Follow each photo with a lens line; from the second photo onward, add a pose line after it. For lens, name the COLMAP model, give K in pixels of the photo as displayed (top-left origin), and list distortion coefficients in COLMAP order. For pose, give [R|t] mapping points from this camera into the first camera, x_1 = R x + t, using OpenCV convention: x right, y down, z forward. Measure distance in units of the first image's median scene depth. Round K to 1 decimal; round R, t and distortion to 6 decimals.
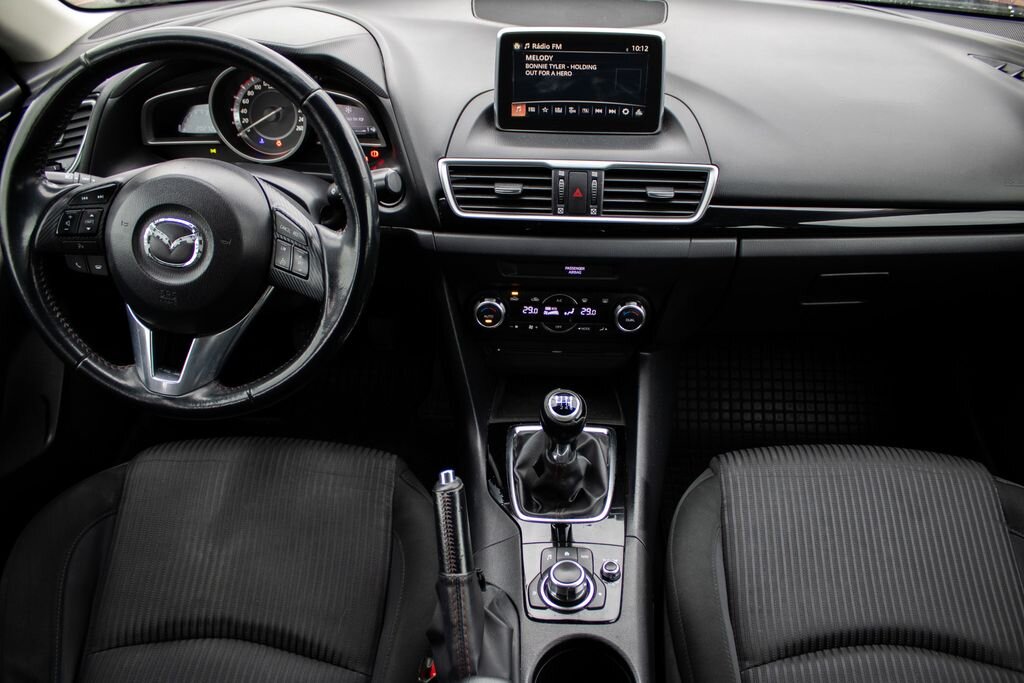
lens RADIAL K [[852.7, 0, 512.0], [0, 852.7, 341.5], [0, 0, 1]] dist [-0.154644, 0.134257]
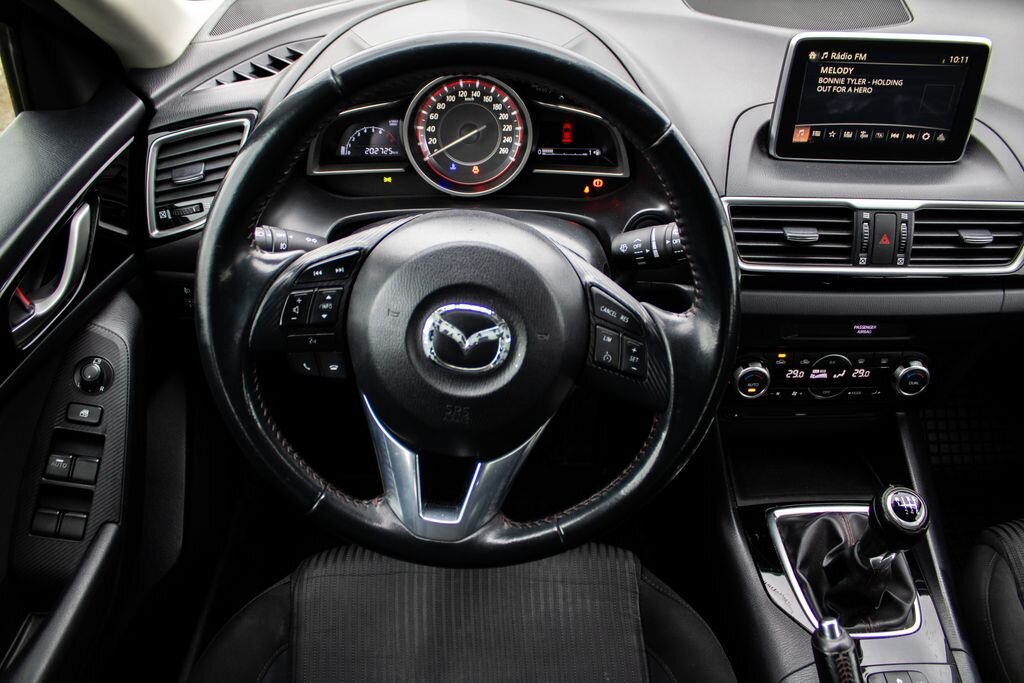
lens RADIAL K [[842.5, 0, 512.0], [0, 842.5, 341.5], [0, 0, 1]] dist [-0.165976, 0.143026]
pose [[0.997220, -0.030378, 0.068036, -0.332886], [0.028138, 0.999038, 0.033649, -0.111351], [-0.068993, -0.031642, 0.997115, 0.230950]]
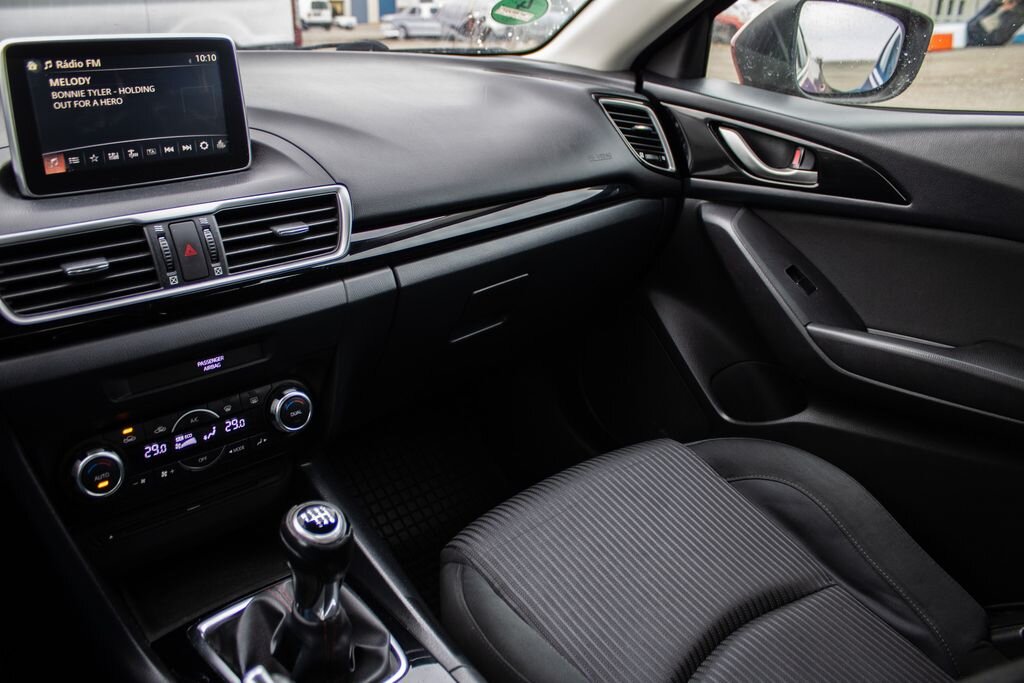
lens RADIAL K [[852.7, 0, 512.0], [0, 852.7, 341.5], [0, 0, 1]] dist [-0.154644, 0.134257]
pose [[0.697134, -0.250240, 0.671851, -0.215141], [0.405088, 0.910670, -0.081141, 0.055881], [-0.591530, 0.328725, 0.736228, 0.355252]]
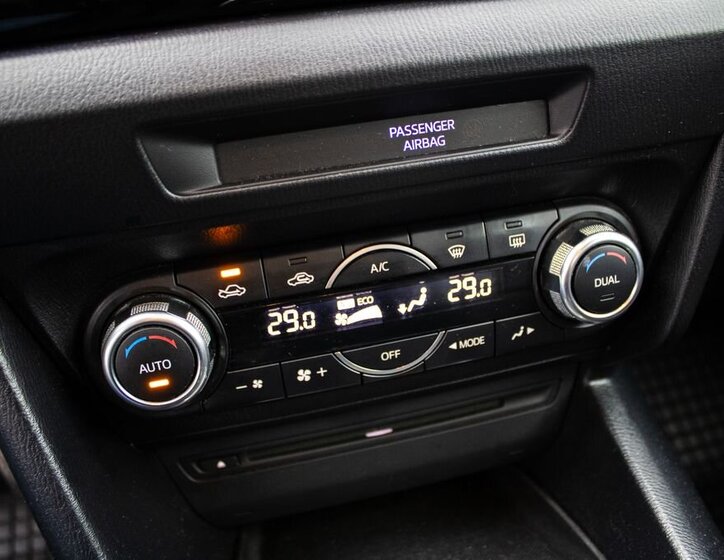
lens RADIAL K [[676.7, 0, 362.0], [0, 676.7, 280.0], [0, 0, 1]] dist [-0.123458, 0.002151]
pose [[0.960317, -0.190441, 0.203772, -0.000929], [0.226706, 0.958556, -0.172554, -0.003256], [-0.162465, 0.211903, 0.963692, 0.817646]]
